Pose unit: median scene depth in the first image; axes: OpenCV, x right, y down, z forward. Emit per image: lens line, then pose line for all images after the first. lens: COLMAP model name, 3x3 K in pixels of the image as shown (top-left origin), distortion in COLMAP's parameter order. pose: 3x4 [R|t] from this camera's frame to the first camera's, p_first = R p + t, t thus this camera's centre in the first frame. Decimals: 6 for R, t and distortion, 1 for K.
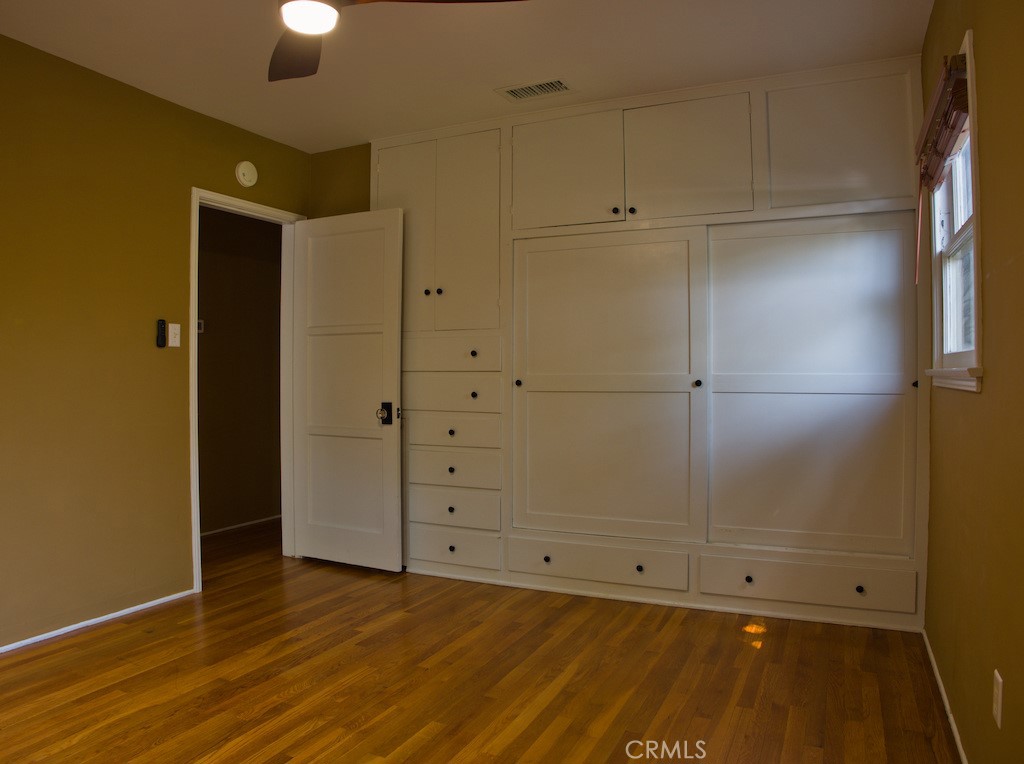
lens RADIAL K [[711.3, 0, 512.0], [0, 711.3, 382.0], [0, 0, 1]] dist [-0.171464, 0.088315]
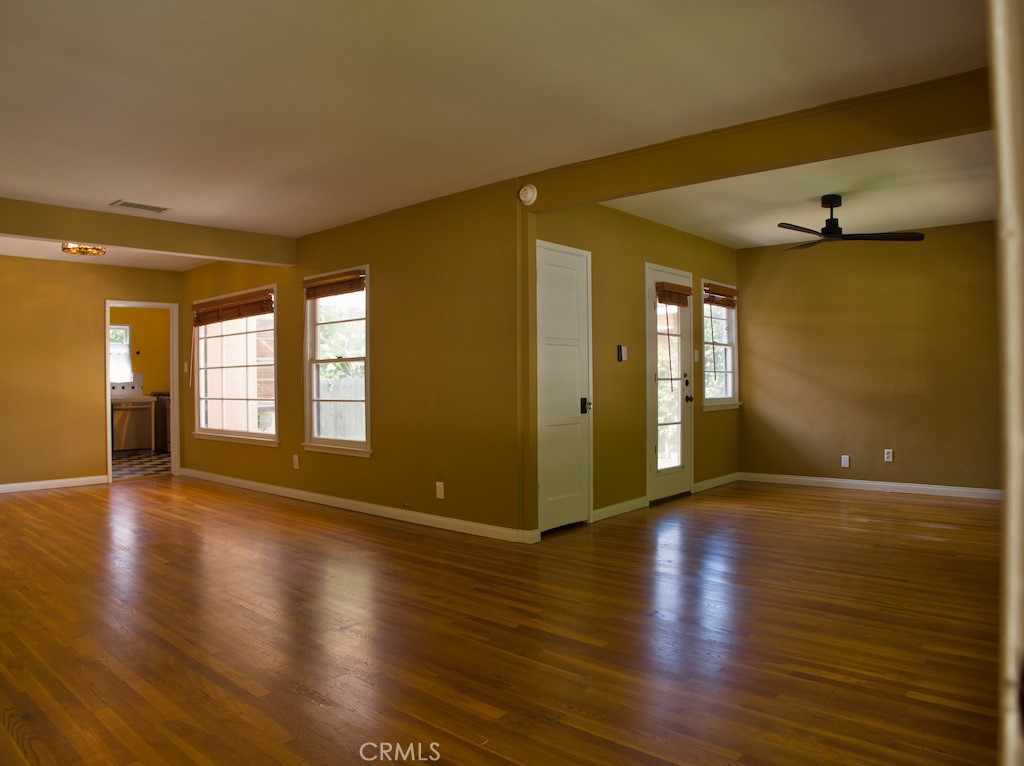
lens RADIAL K [[711.3, 0, 512.0], [0, 711.3, 383.0], [0, 0, 1]] dist [-0.171464, 0.088315]
pose [[-0.276735, 0.005852, -0.960928, 1.219831], [-0.001174, 0.999979, 0.006428, -0.008048], [0.960945, 0.002907, -0.276722, 1.237944]]
